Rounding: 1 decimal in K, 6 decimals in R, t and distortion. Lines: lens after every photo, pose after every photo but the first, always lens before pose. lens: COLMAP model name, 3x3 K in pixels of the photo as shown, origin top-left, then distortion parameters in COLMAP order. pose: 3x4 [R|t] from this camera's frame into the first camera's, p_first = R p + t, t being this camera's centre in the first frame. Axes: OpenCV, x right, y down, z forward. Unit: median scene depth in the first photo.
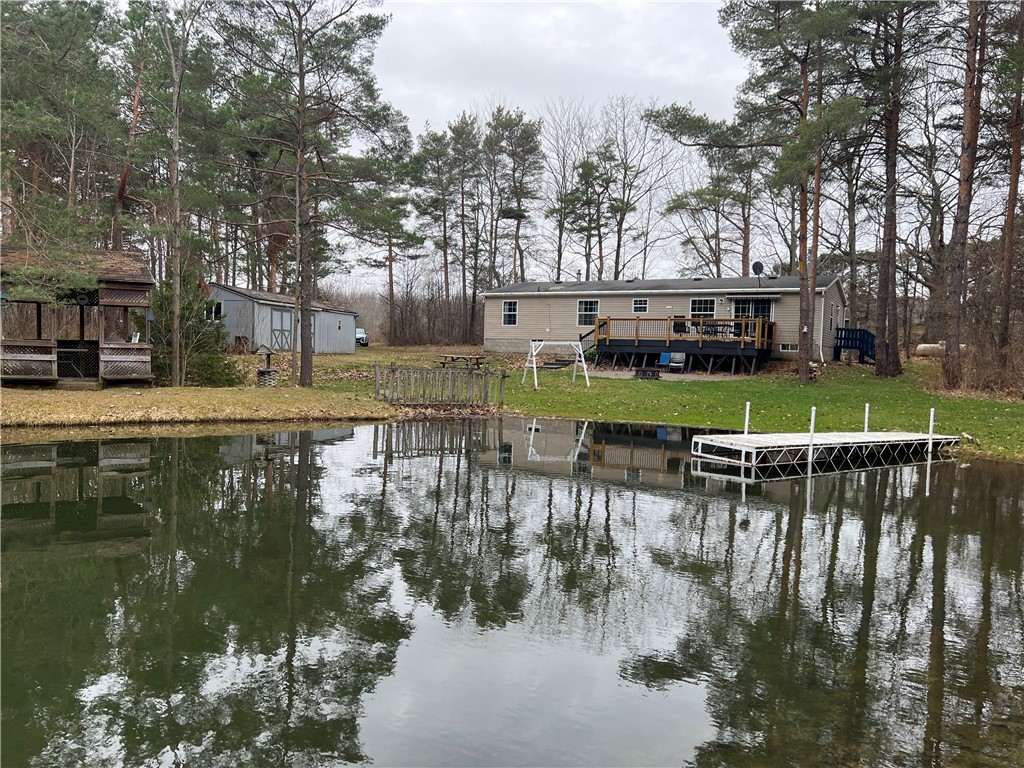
lens RADIAL K [[765.2, 0, 510.3], [0, 765.2, 383.9], [0, 0, 1]] dist [0.011004, 0.000095]
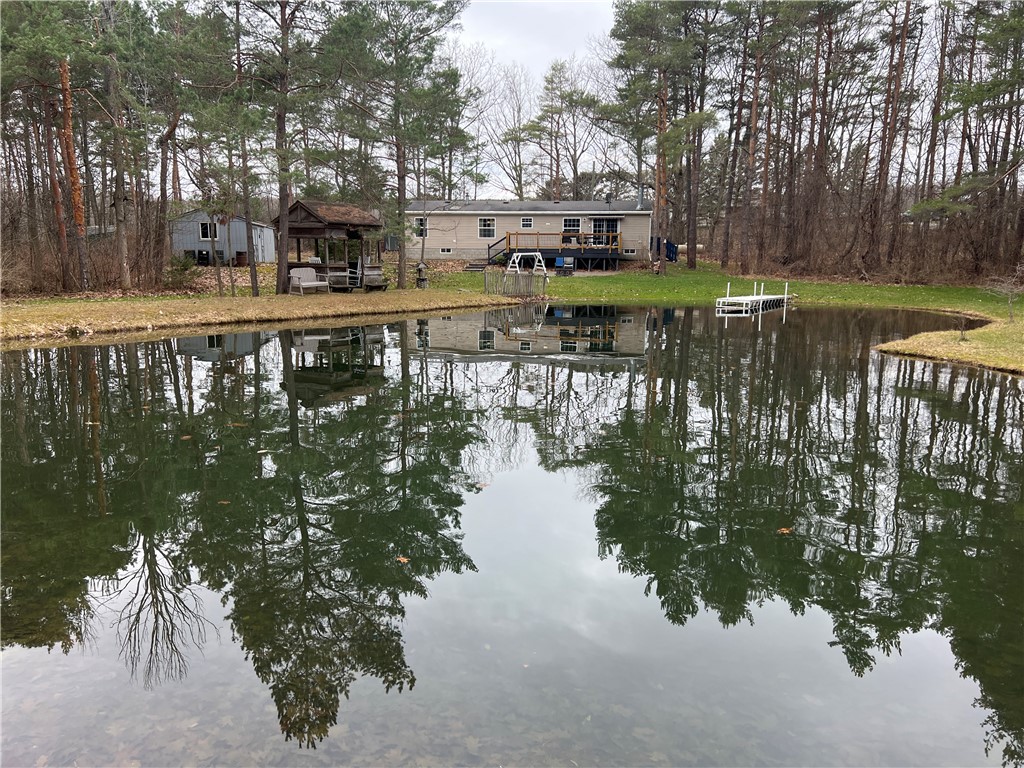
lens RADIAL K [[765.2, 0, 513.1], [0, 765.2, 385.1], [0, 0, 1]] dist [0.011004, 0.000095]
pose [[0.925671, -0.083592, 0.368979, -0.421151], [0.033491, 0.989562, 0.140165, -0.006860], [-0.376844, -0.117389, 0.918808, -0.322737]]
